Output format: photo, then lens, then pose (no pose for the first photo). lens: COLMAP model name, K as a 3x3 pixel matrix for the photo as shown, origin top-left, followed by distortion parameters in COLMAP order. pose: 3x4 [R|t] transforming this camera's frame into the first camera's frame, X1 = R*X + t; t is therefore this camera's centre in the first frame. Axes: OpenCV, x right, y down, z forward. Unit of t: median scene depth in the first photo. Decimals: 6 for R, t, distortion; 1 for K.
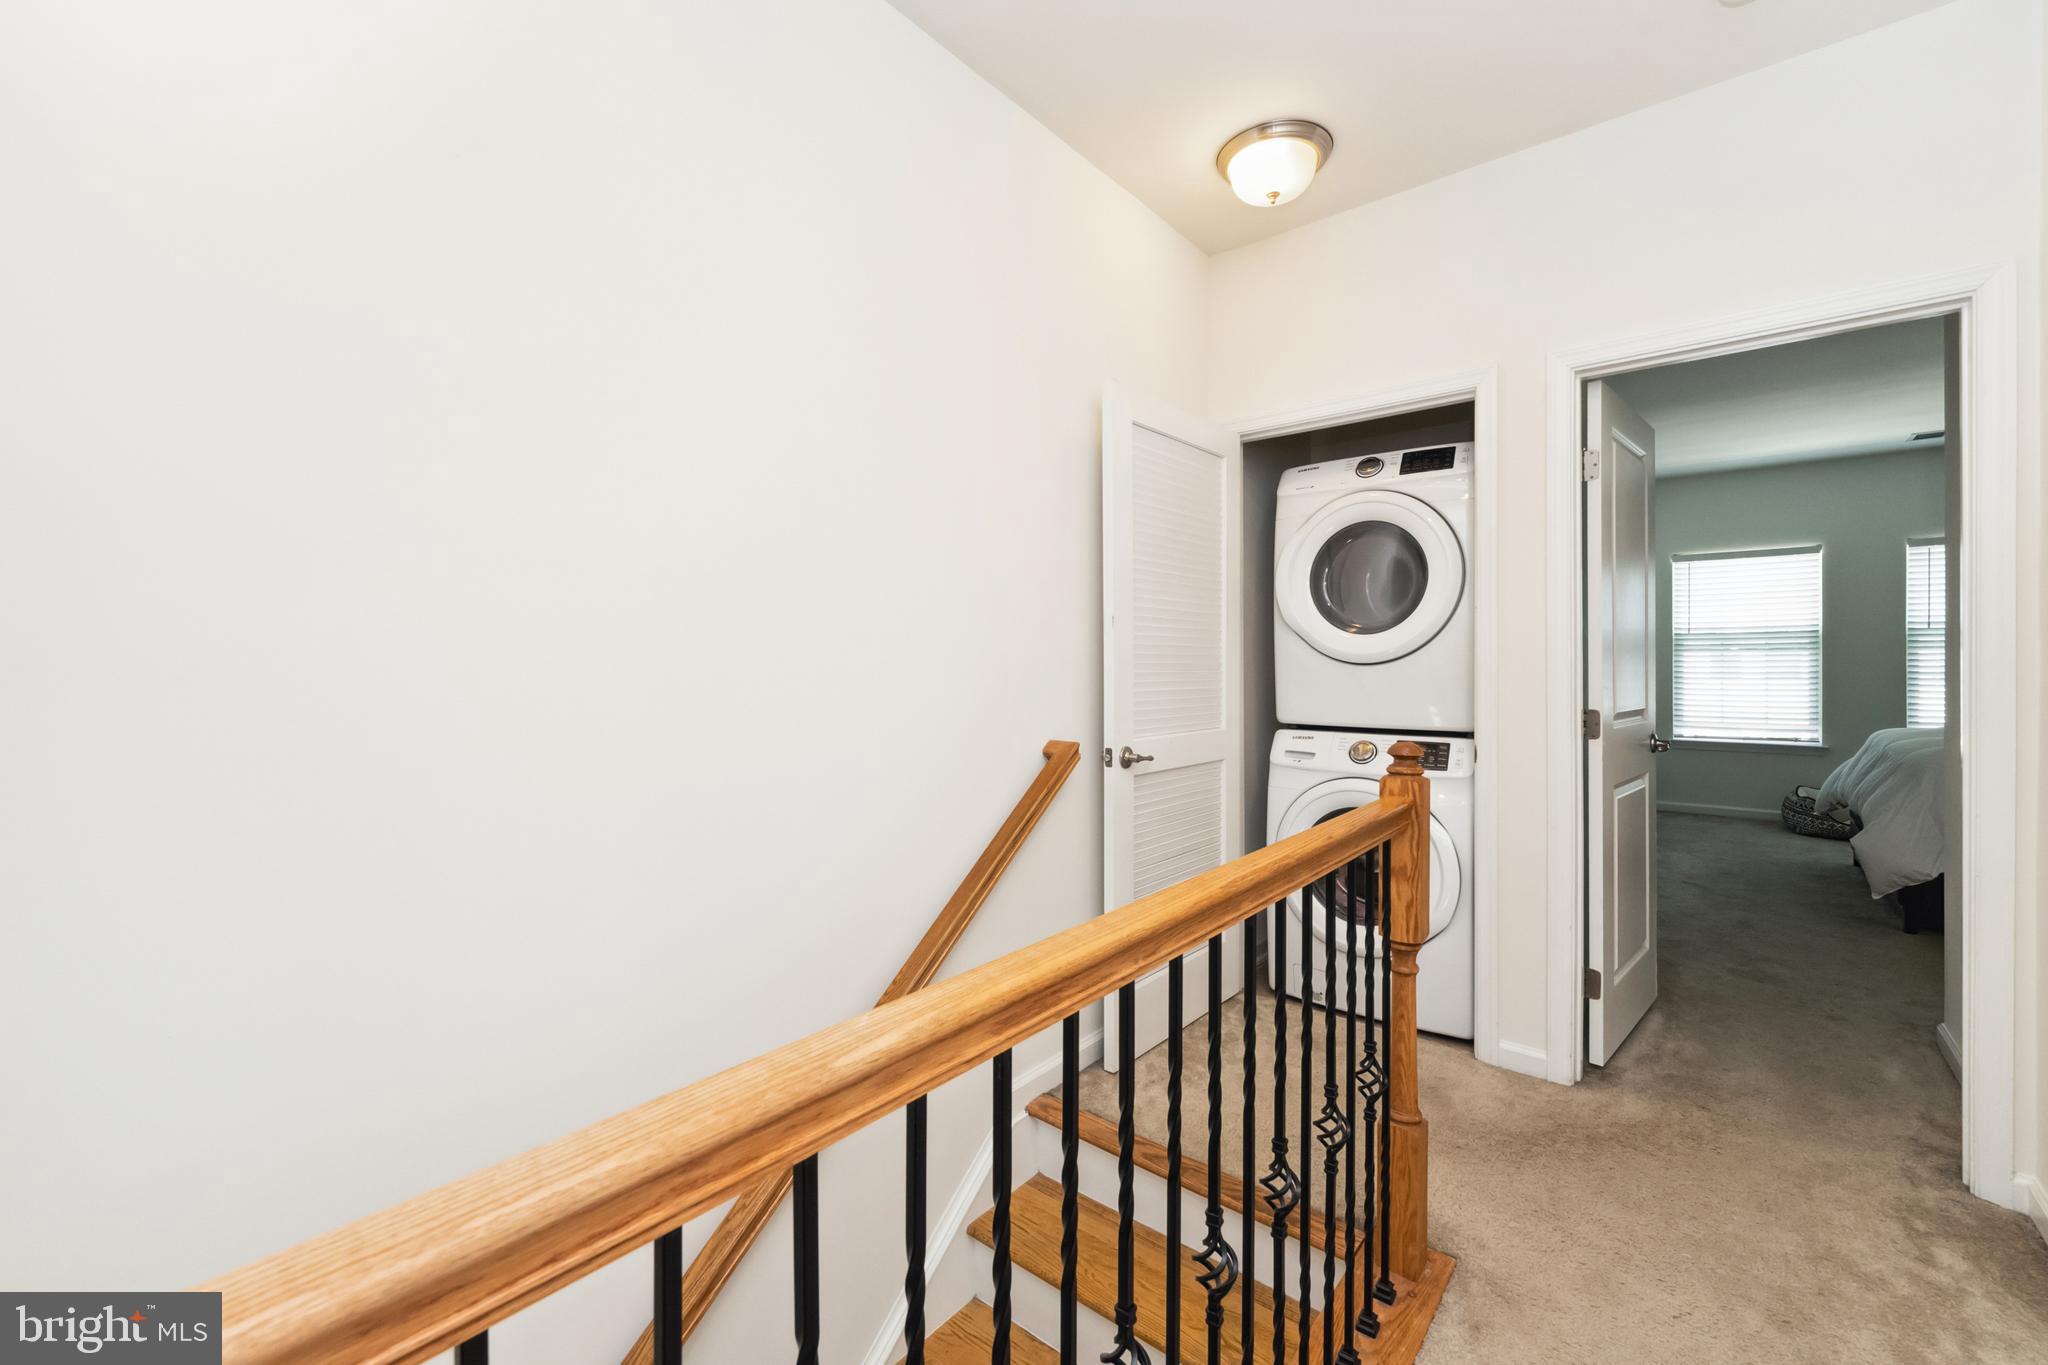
lens RADIAL K [[832.0, 0, 1021.1], [0, 832.0, 680.1], [0, 0, 1]] dist [-0.001856, -0.000607]
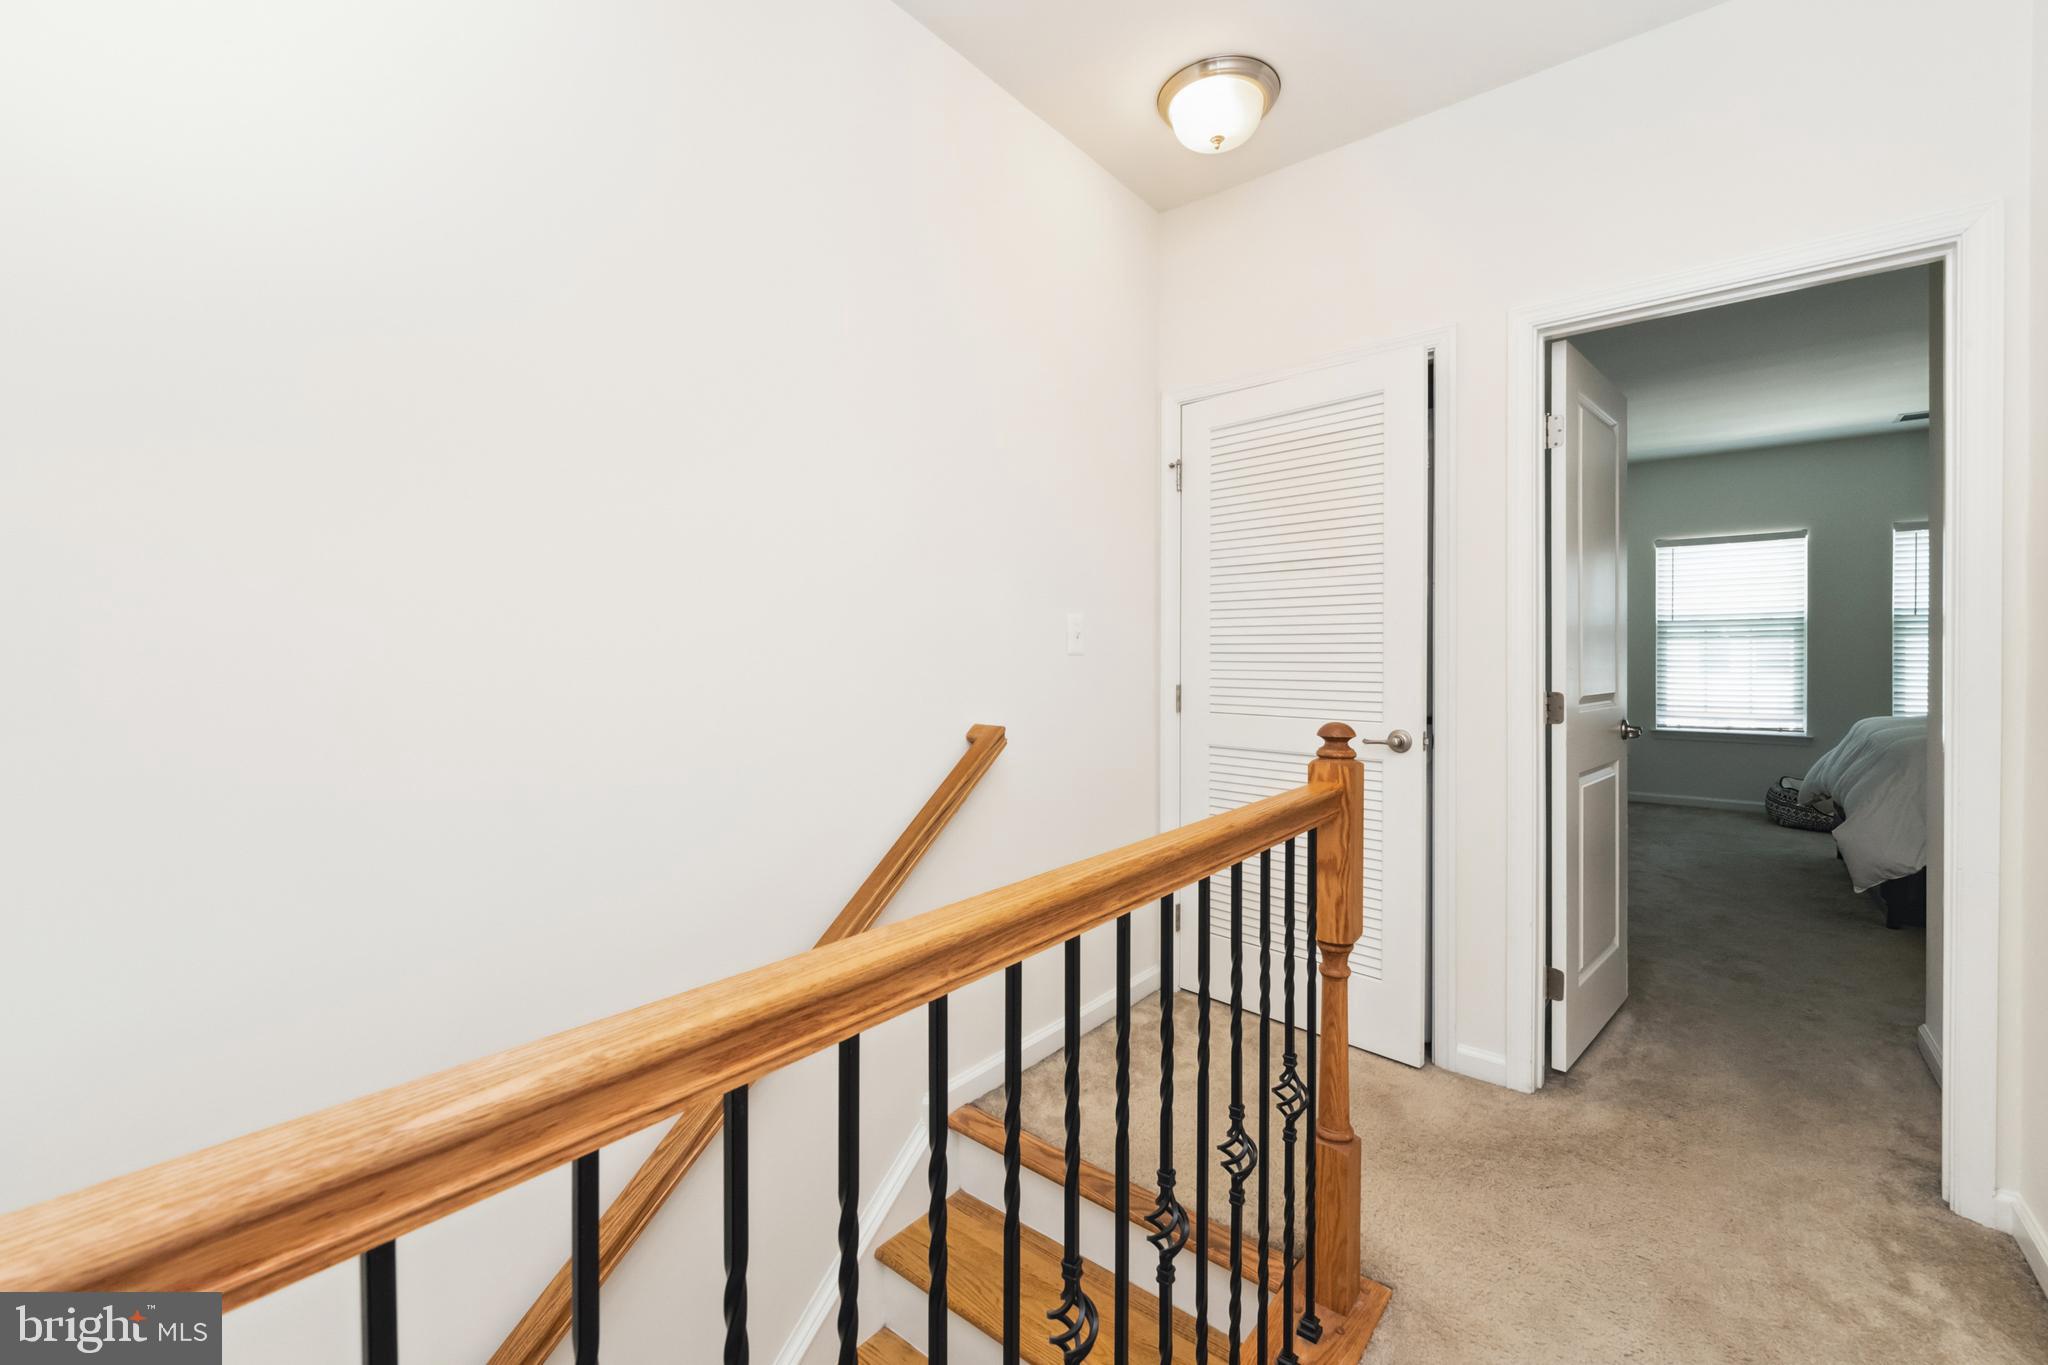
lens RADIAL K [[842.0, 0, 1019.1], [0, 842.0, 675.1], [0, 0, 1]] dist [-0.001873, -0.000667]
pose [[0.999940, 0.001073, 0.010908, 0.072861], [-0.001111, 0.999993, 0.003479, 0.013878], [-0.010904, -0.003491, 0.999934, 0.058810]]
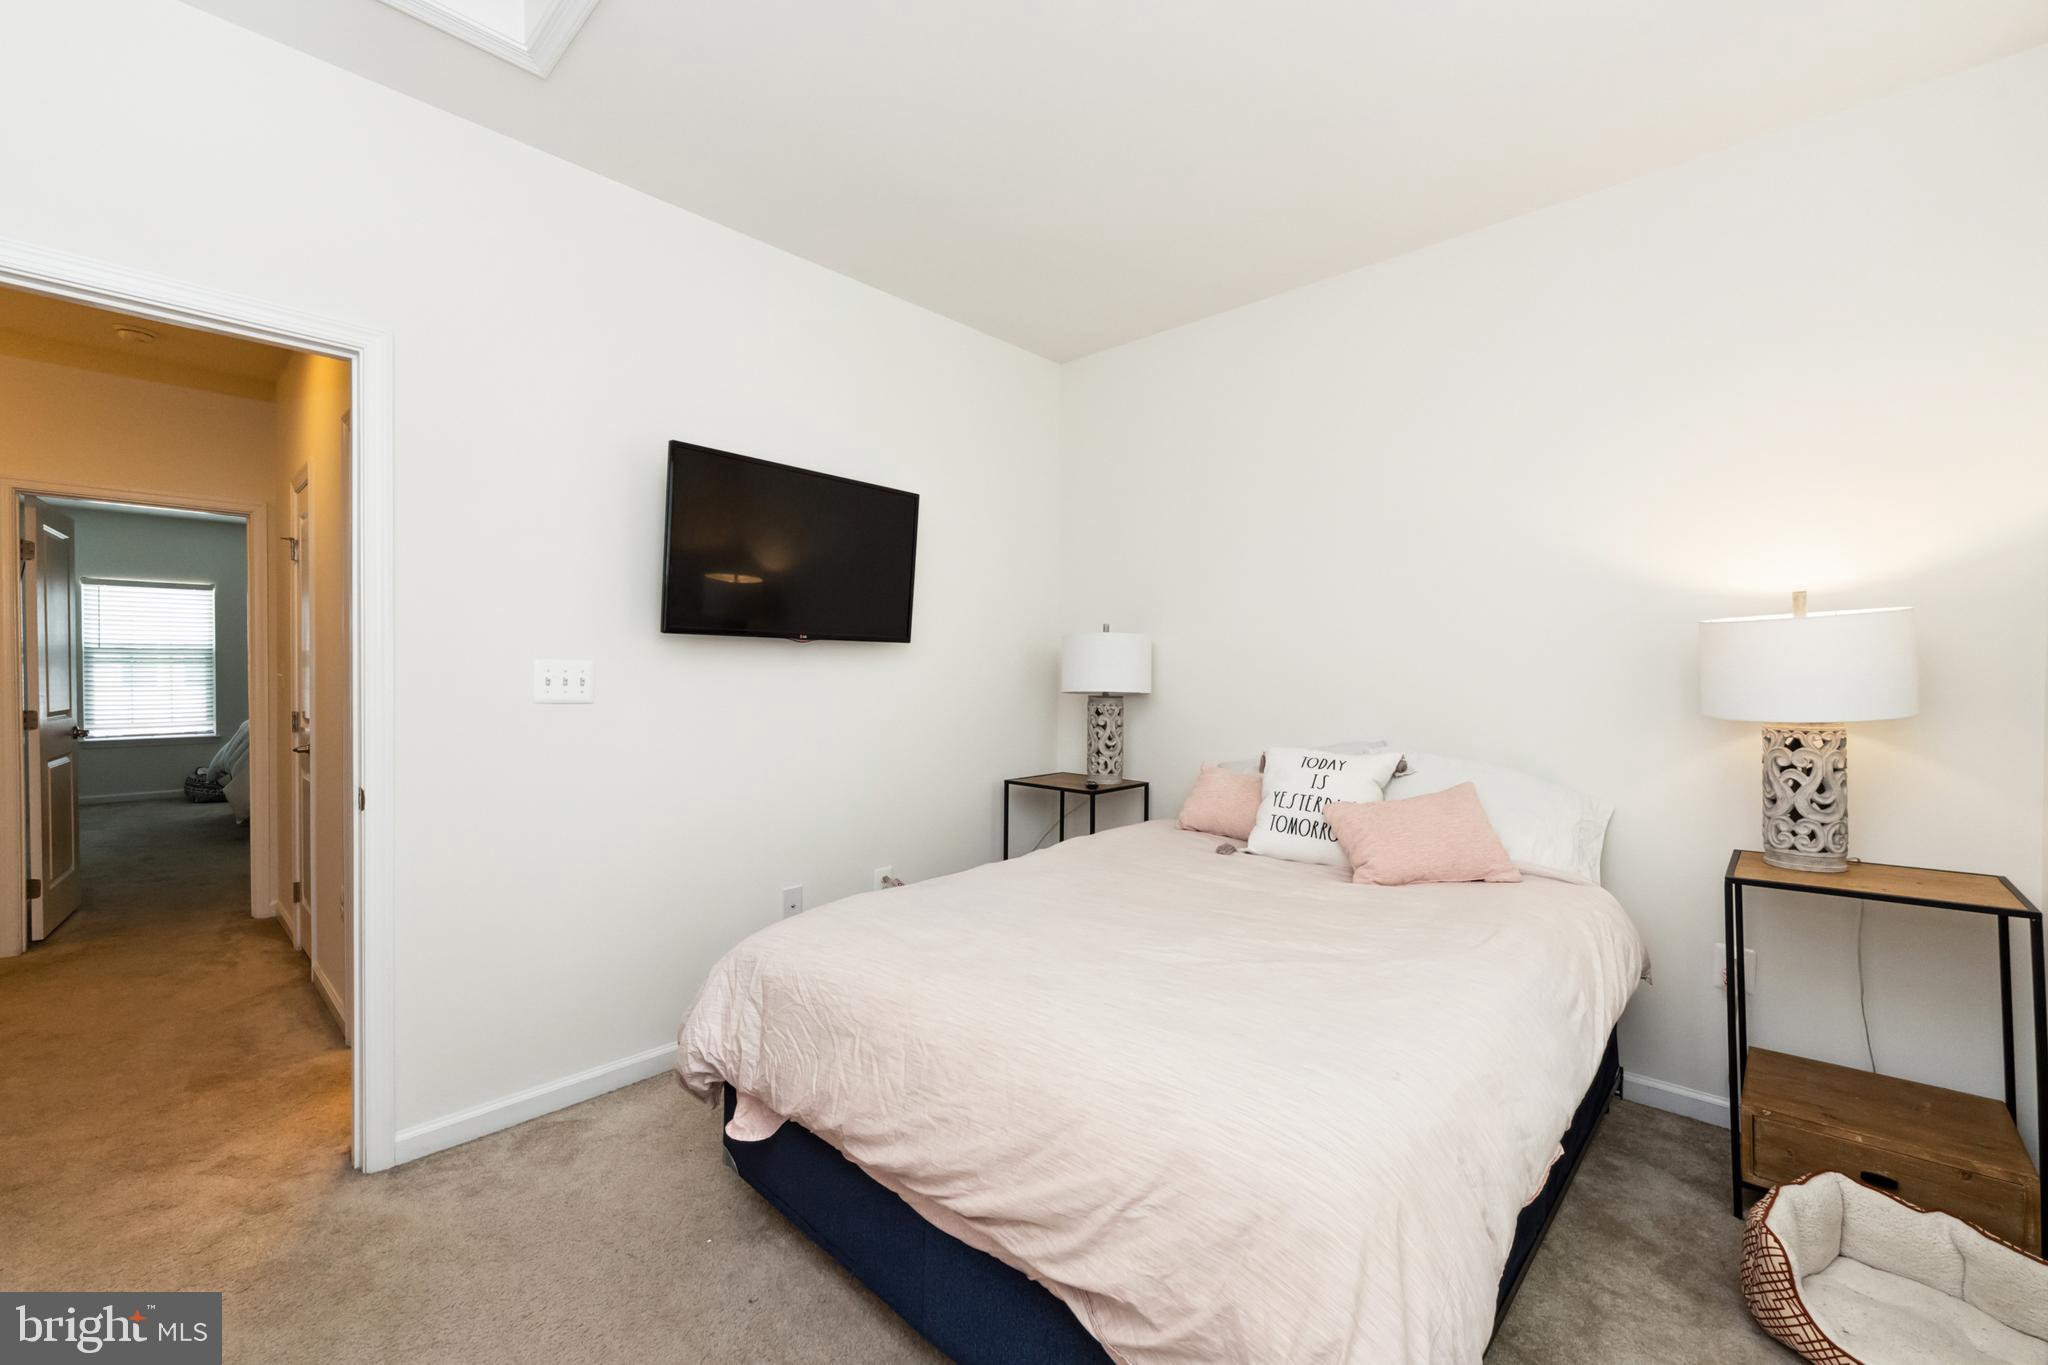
lens RADIAL K [[832.0, 0, 1021.1], [0, 832.0, 680.1], [0, 0, 1]] dist [-0.001856, -0.000607]
pose [[0.053027, -0.004604, 0.998582, -0.763507], [0.007634, 0.999962, 0.004205, -0.013855], [-0.998564, 0.007400, 0.053060, -0.932590]]
